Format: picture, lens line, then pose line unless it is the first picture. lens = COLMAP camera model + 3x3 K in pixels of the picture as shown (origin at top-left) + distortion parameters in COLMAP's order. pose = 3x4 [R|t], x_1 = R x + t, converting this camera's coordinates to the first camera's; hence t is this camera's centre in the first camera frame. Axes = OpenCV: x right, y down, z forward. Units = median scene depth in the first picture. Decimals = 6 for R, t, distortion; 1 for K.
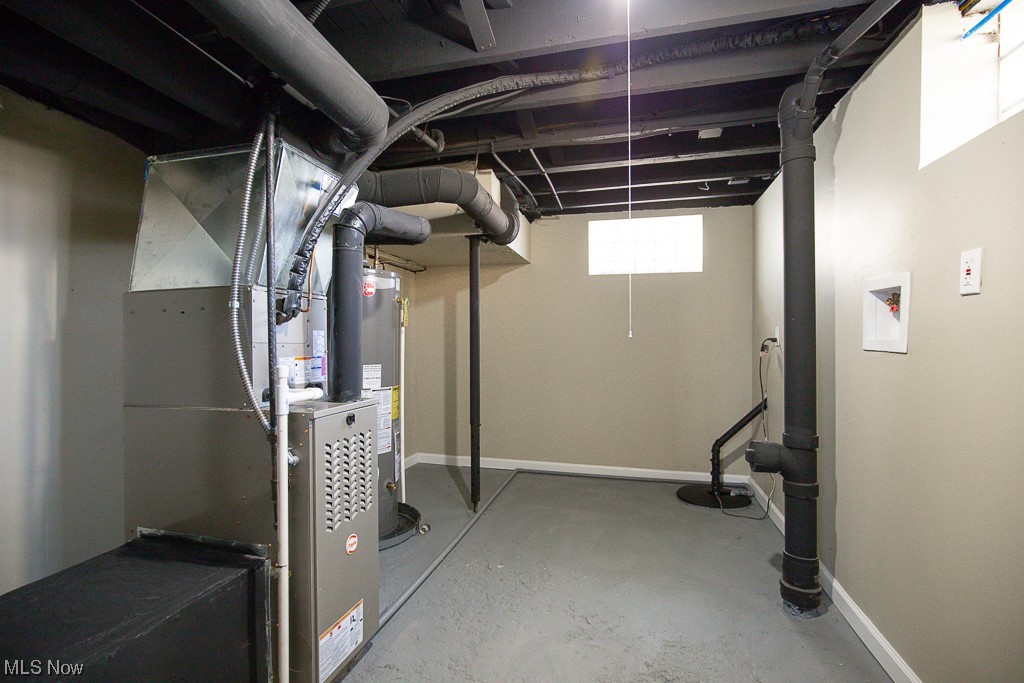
lens RADIAL K [[470.5, 0, 513.0], [0, 470.5, 340.0], [0, 0, 1]] dist [-0.003299, -0.000013]
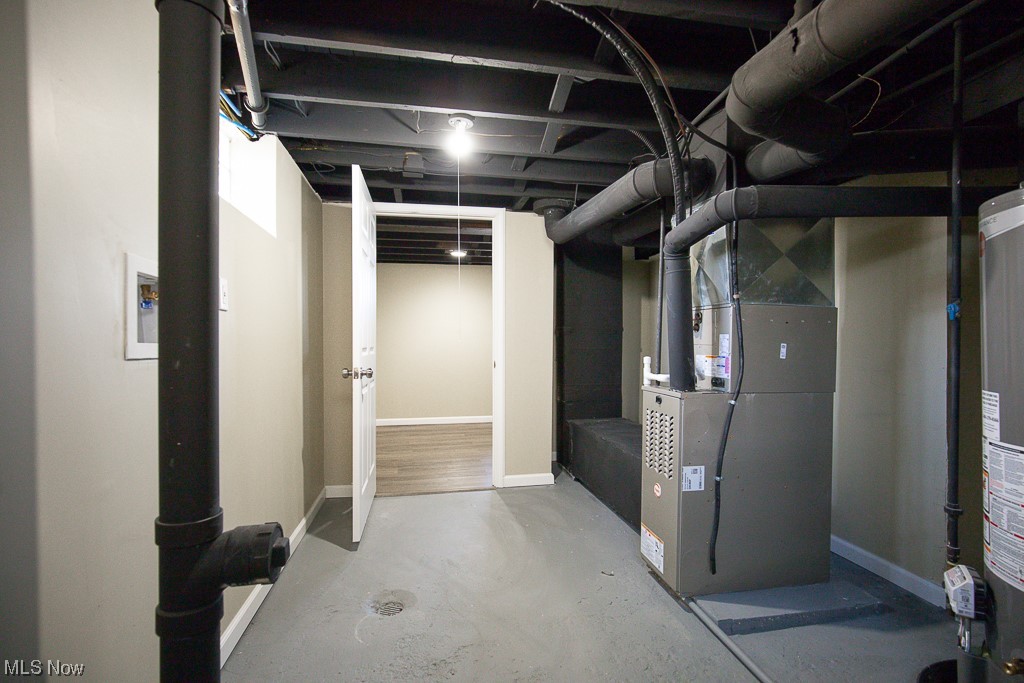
lens RADIAL K [[470.5, 0, 513.0], [0, 470.5, 340.0], [0, 0, 1]] dist [-0.003299, -0.000013]
pose [[-0.897116, 0.002296, -0.441789, 0.573800], [0.003174, 0.999994, -0.001247, -0.006527], [0.441783, -0.002521, -0.897118, 1.813649]]
